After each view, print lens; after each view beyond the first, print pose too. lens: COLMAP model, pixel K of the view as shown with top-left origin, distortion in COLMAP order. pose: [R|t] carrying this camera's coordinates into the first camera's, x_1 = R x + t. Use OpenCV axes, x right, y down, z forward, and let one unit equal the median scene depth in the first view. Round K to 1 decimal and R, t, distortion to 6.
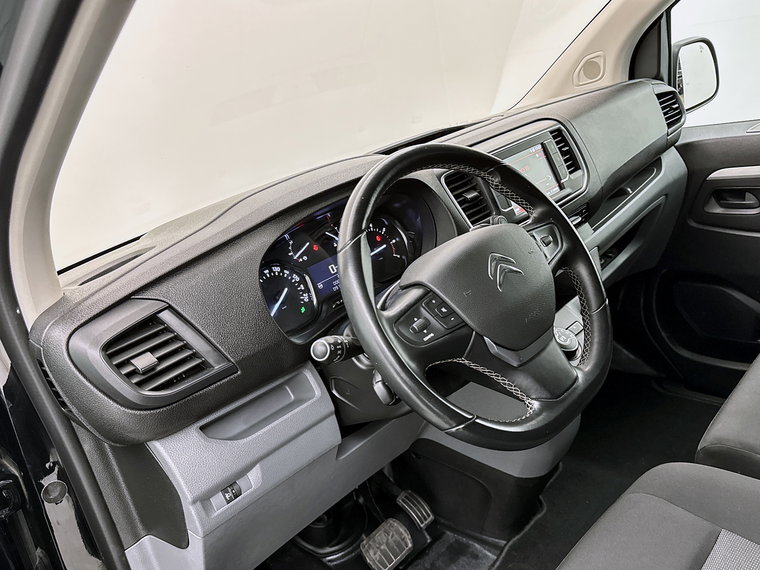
lens RADIAL K [[644.7, 0, 381.4], [0, 644.7, 281.0], [0, 0, 1]] dist [0.015437, -0.016700]
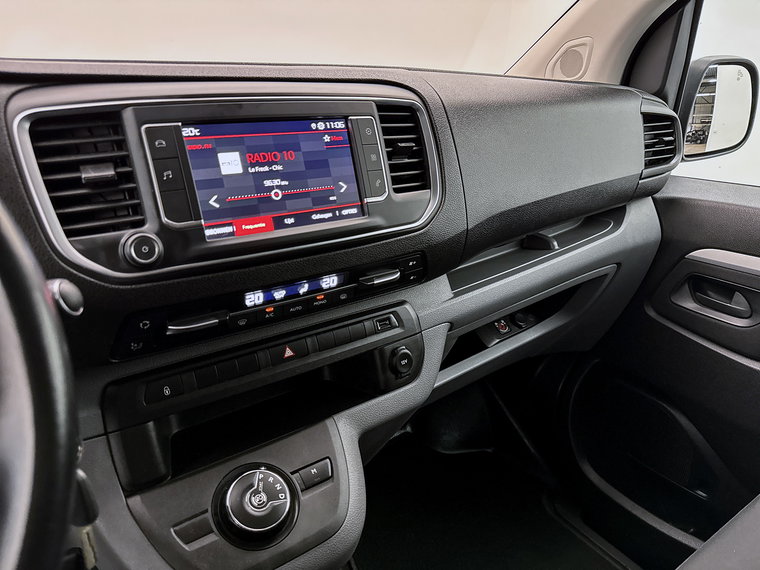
lens RADIAL K [[536.1, 0, 385.0], [0, 536.1, 287.2], [0, 0, 1]] dist [0.025583, -0.054260]
pose [[0.961641, 0.261347, -0.083329, 0.305844], [-0.255241, 0.963790, 0.077207, -0.107582], [0.100489, -0.052977, 0.993527, 0.487181]]
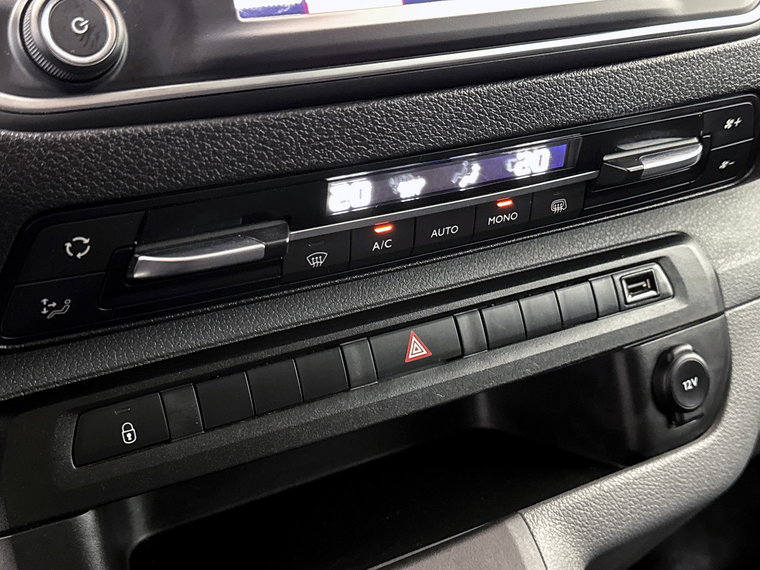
lens RADIAL K [[1014.9, 0, 375.8], [0, 1014.9, 284.9], [0, 0, 1]] dist [0.061222, 0.000000]
pose [[0.945549, 0.263347, -0.191276, 0.255590], [-0.245532, 0.962902, 0.111954, -0.058830], [0.213663, -0.058894, 0.975131, 0.582550]]
